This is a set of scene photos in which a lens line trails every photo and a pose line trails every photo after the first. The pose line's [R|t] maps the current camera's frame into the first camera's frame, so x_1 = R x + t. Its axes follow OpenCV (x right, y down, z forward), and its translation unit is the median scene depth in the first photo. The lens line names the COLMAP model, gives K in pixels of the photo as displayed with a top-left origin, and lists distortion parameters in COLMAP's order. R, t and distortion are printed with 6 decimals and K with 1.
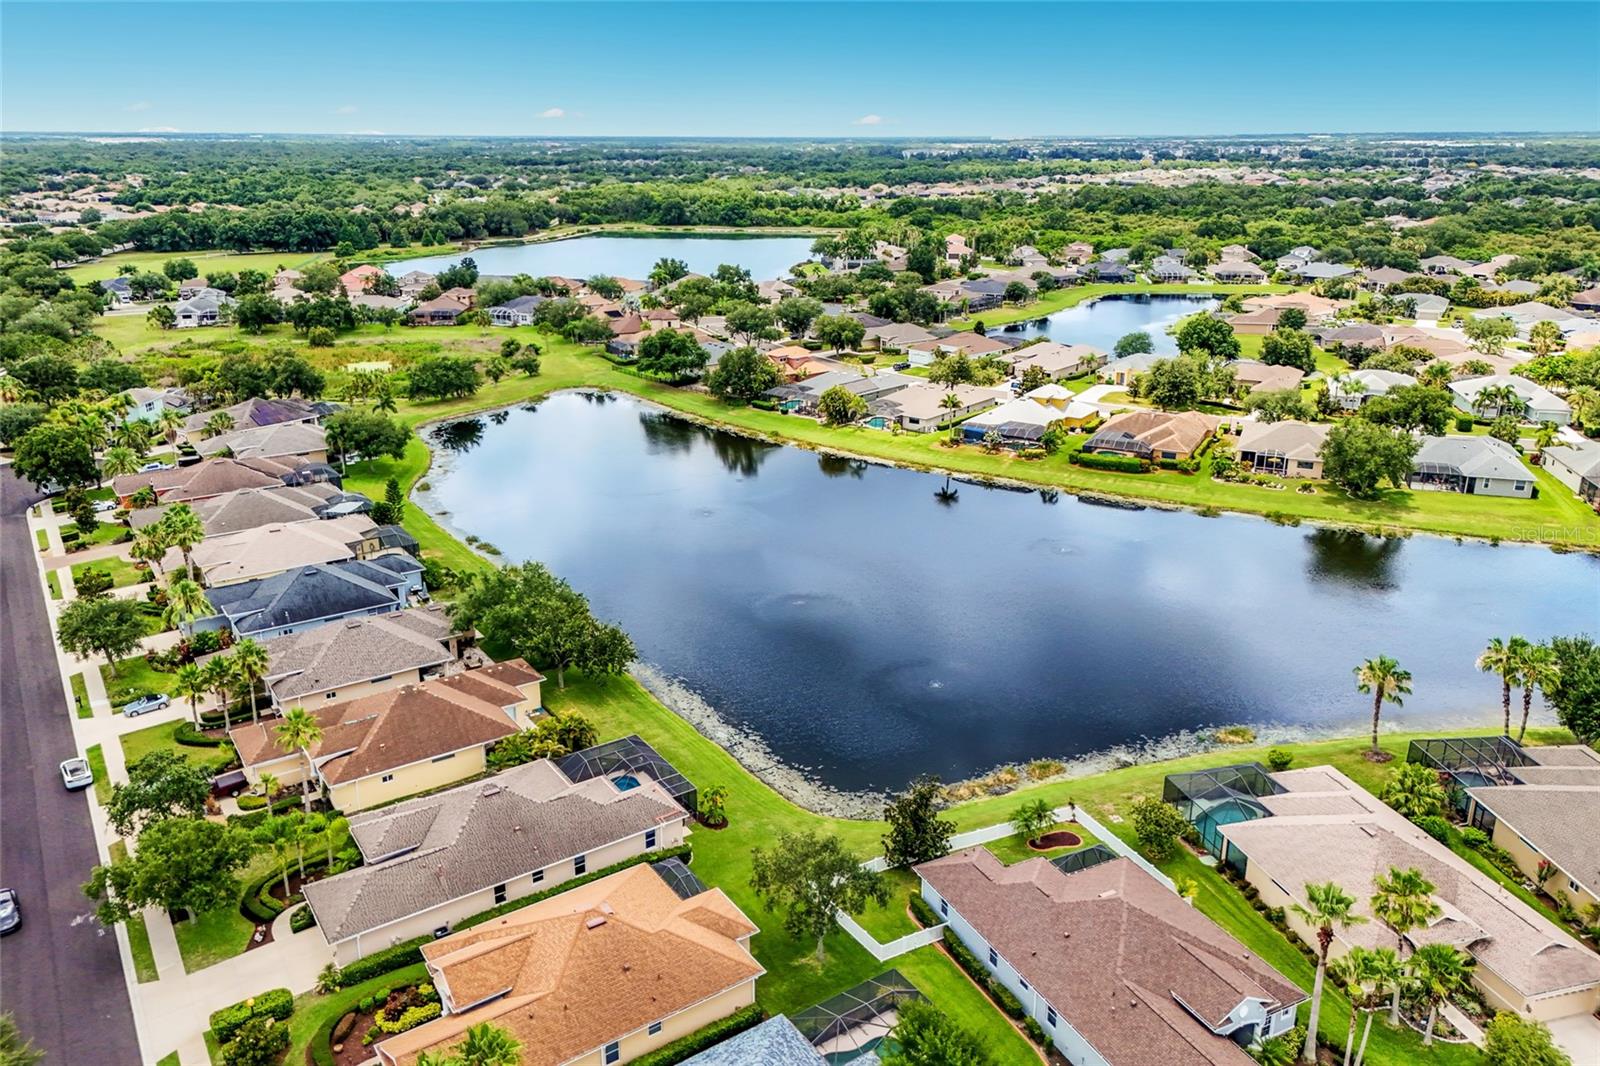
lens RADIAL K [[1152.2, 0, 800.0], [0, 1152.2, 533.0], [0, 0, 1]] dist [0.087952, -0.102071]
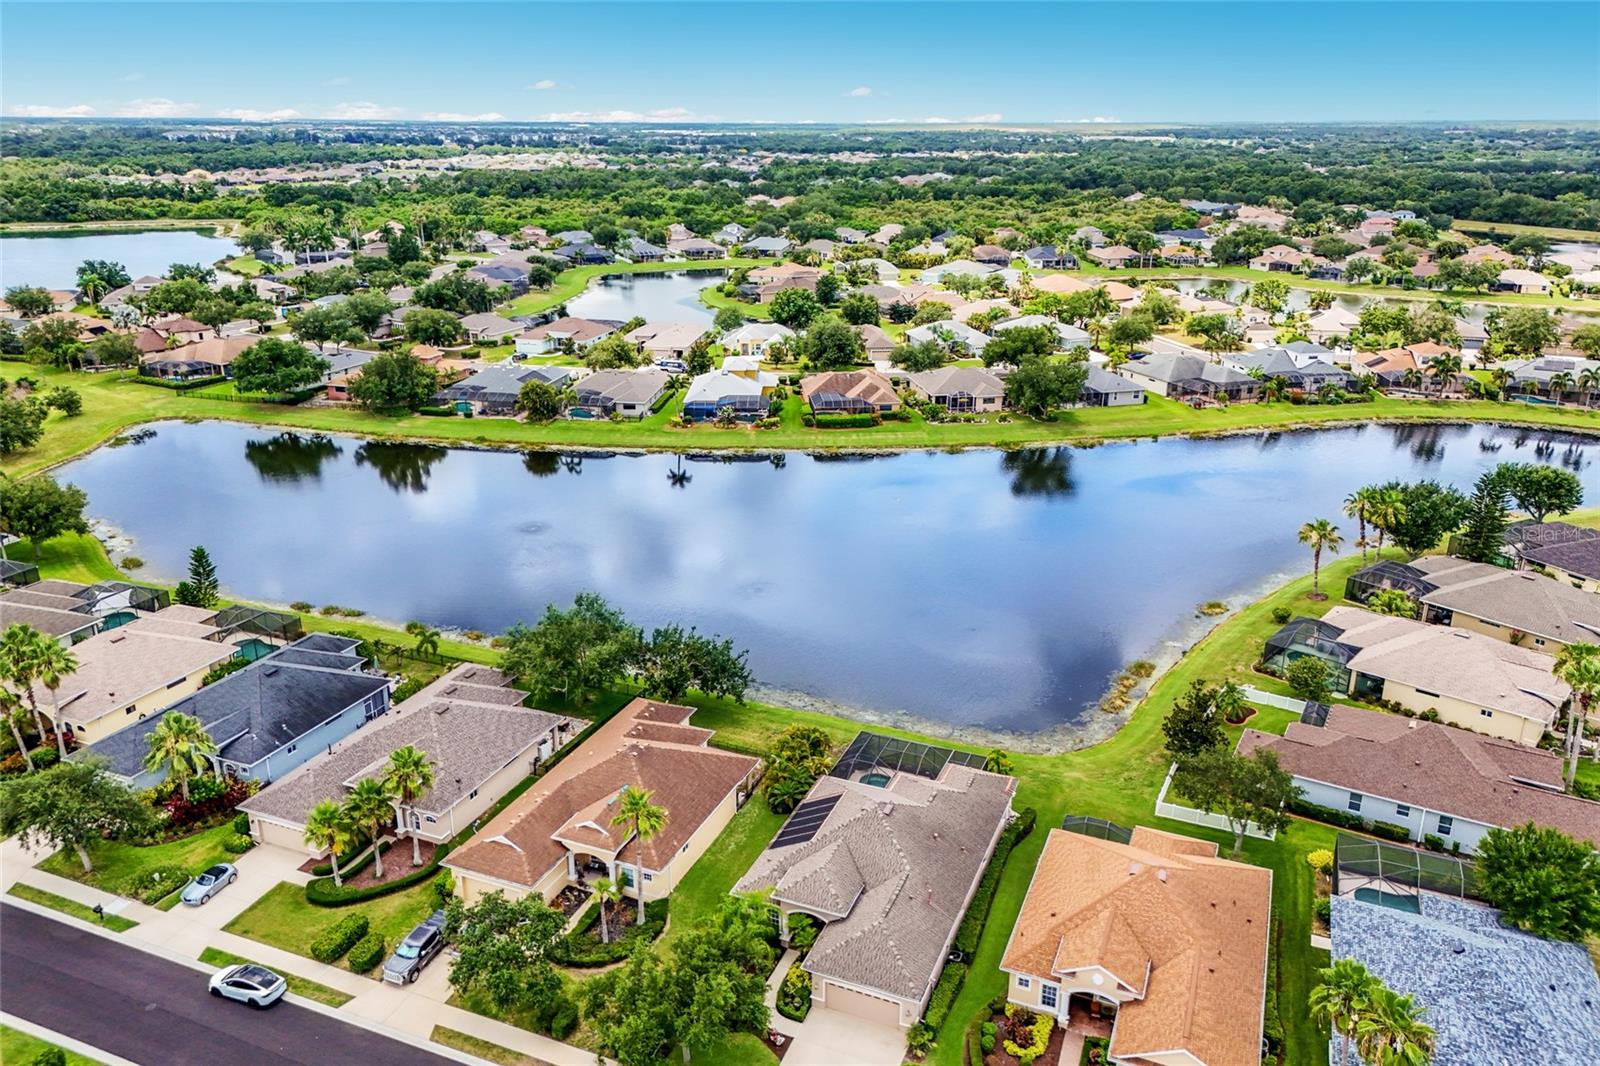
lens RADIAL K [[1152.2, 0, 800.0], [0, 1152.2, 533.0], [0, 0, 1]] dist [0.087952, -0.102071]
pose [[0.836193, -0.177937, 0.518768, -0.215319], [0.172310, 0.983244, 0.059508, -0.017654], [-0.520664, 0.039629, 0.852841, 0.065209]]
